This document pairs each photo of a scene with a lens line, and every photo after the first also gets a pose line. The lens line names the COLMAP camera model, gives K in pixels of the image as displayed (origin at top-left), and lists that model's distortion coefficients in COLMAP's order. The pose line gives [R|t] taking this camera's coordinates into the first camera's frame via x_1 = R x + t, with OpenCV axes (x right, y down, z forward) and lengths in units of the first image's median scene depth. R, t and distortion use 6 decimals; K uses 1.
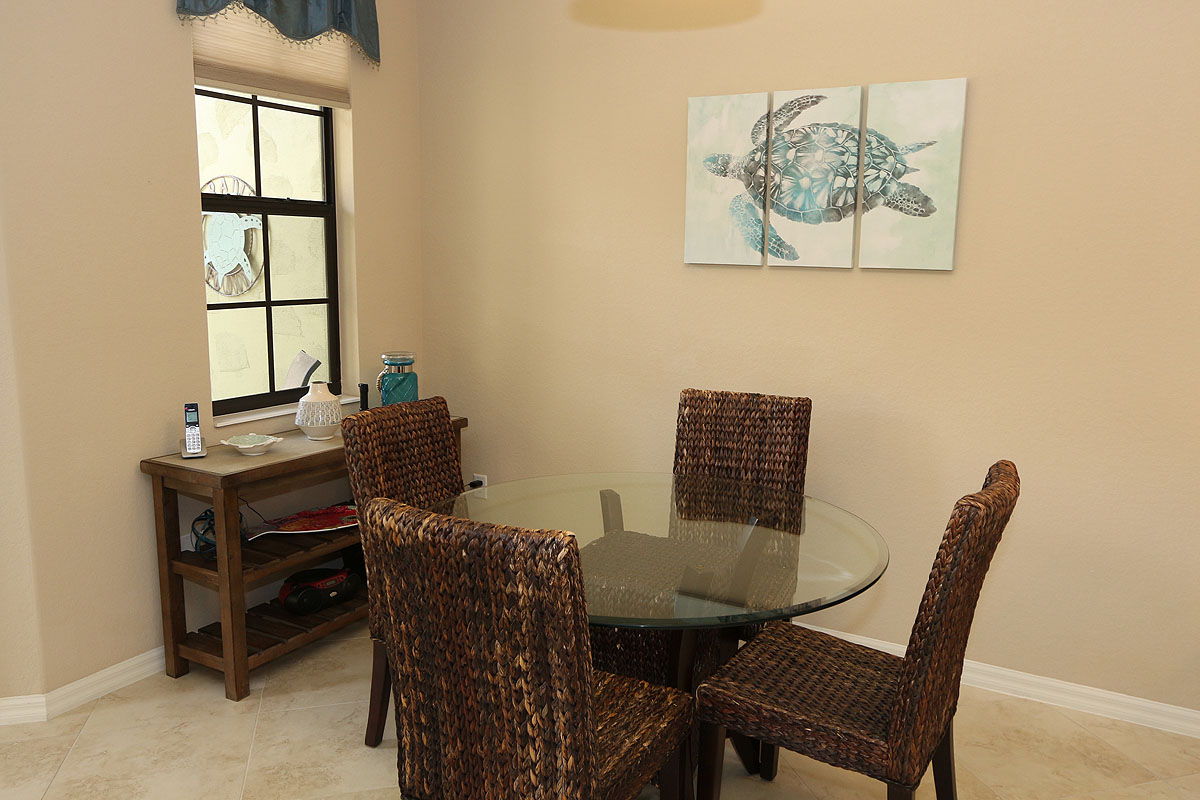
lens RADIAL K [[905.9, 0, 600.3], [0, 905.9, 397.5], [0, 0, 1]] dist [0.006259, 0.002341]
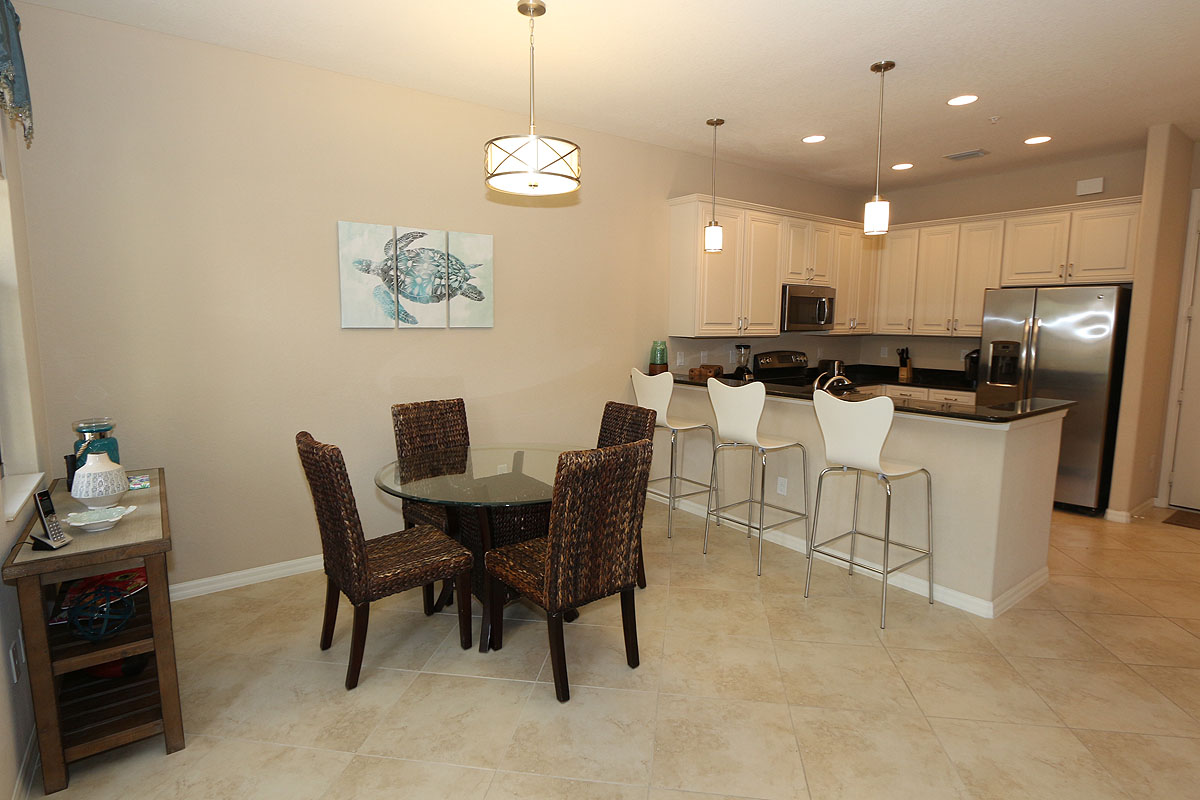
lens RADIAL K [[622.1, 0, 603.2], [0, 622.1, 398.8], [0, 0, 1]] dist [-0.001692, 0.000325]
pose [[0.405323, -0.130667, 0.904787, -0.764820], [0.150579, 0.985756, 0.074904, -0.047393], [-0.901687, 0.105881, 0.419226, 0.196801]]
